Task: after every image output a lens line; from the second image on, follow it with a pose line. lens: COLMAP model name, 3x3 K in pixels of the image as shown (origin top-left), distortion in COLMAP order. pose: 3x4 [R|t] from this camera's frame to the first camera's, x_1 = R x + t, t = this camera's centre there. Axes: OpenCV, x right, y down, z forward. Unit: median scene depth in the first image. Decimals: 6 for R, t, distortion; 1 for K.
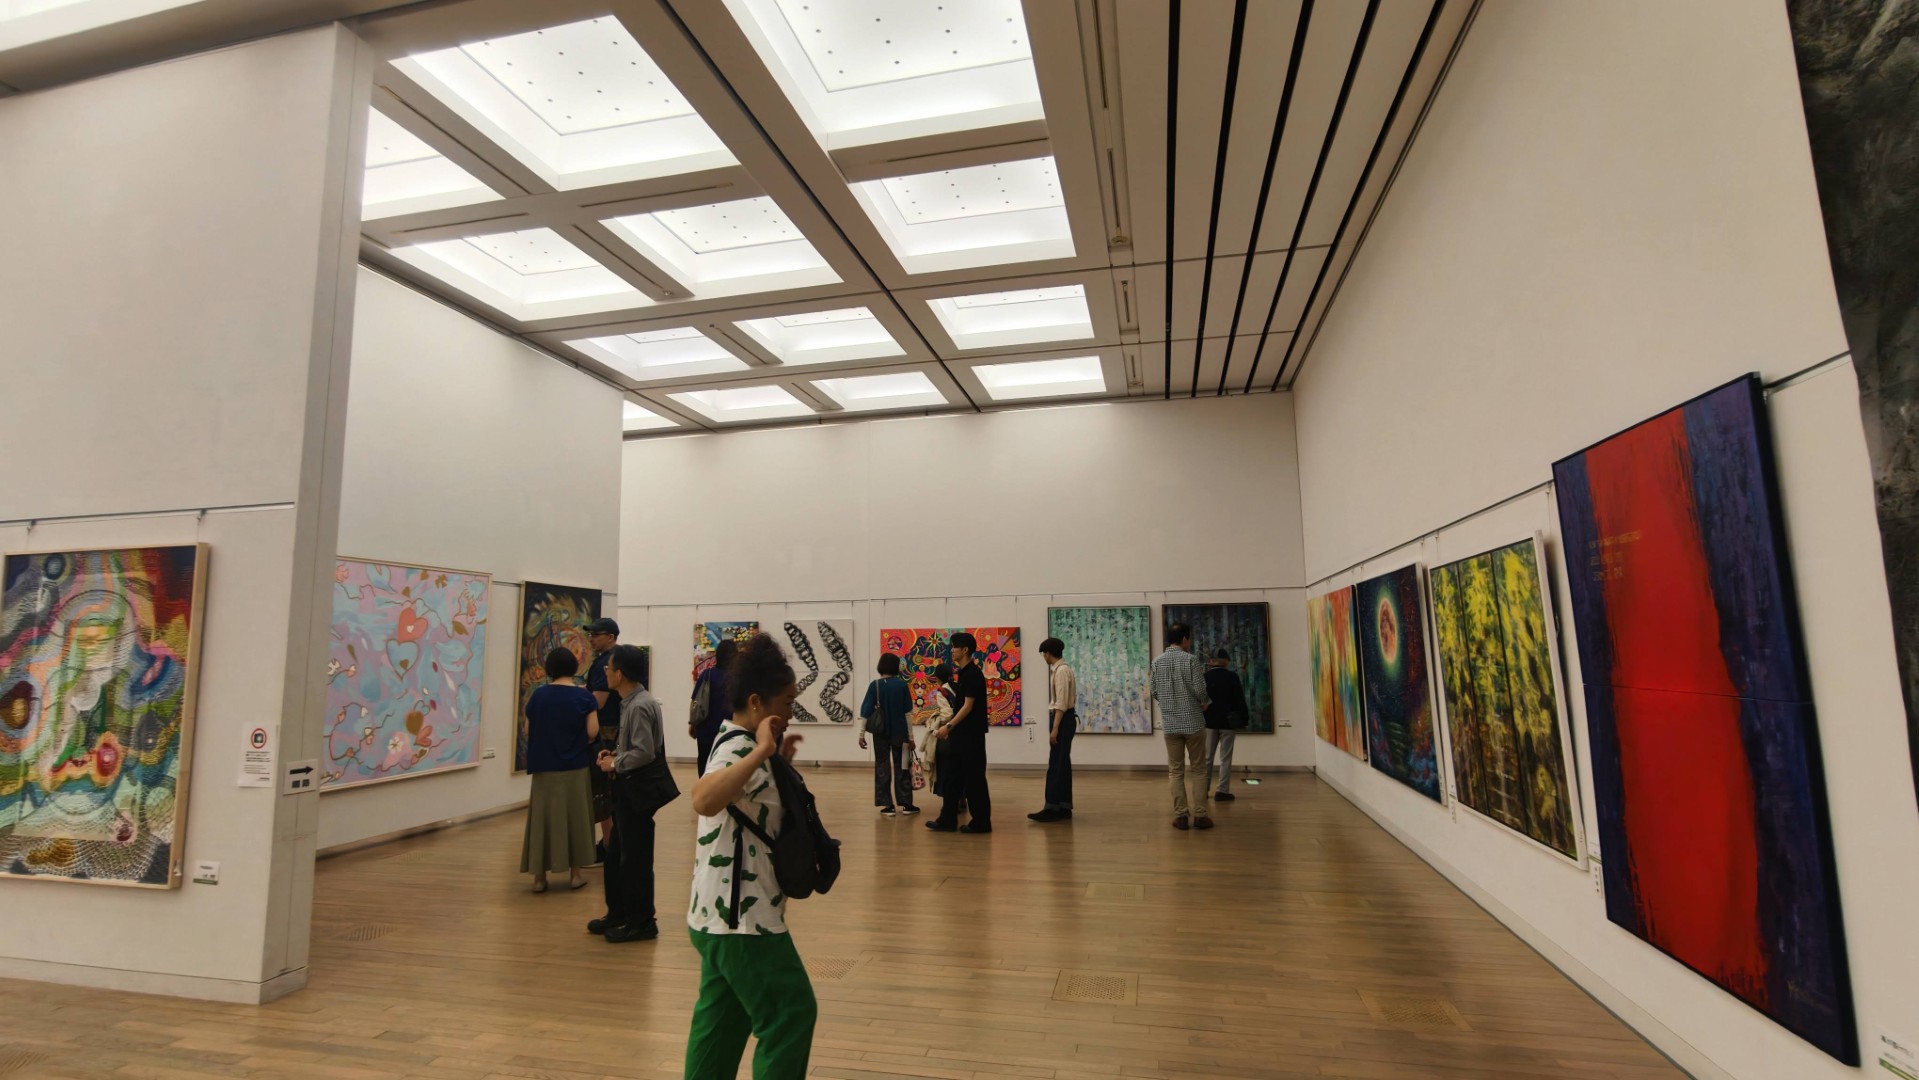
lens RADIAL K [[881.1, 0, 966.5], [0, 881.1, 542.2], [0, 0, 1]] dist [0.023454, -0.017809]
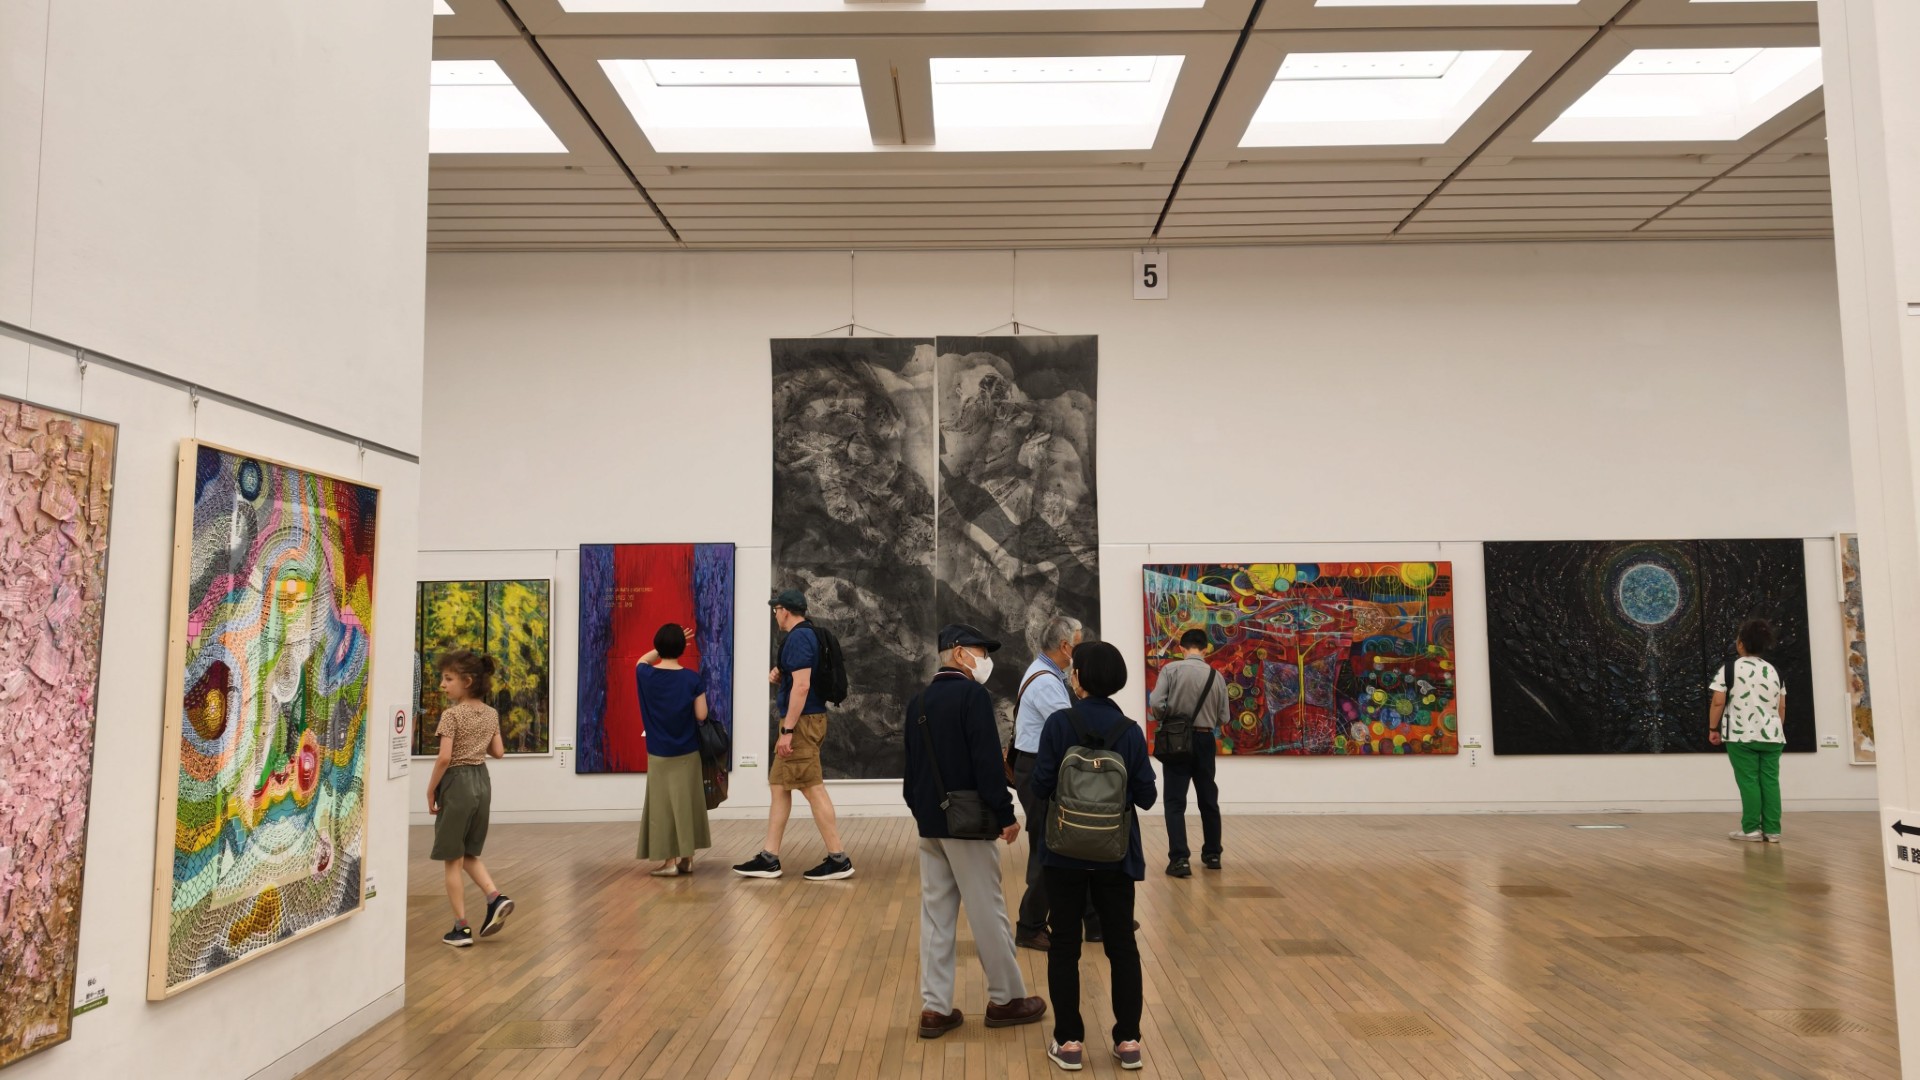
lens RADIAL K [[1336.4, 0, 954.3], [0, 1336.4, 534.7], [0, 0, 1]] dist [0.198695, -0.398408]
pose [[-0.210288, 0.090307, 0.973460, -2.139663], [-0.108205, 0.987457, -0.114980, 0.127458], [-0.971633, -0.129512, -0.197879, 0.720039]]
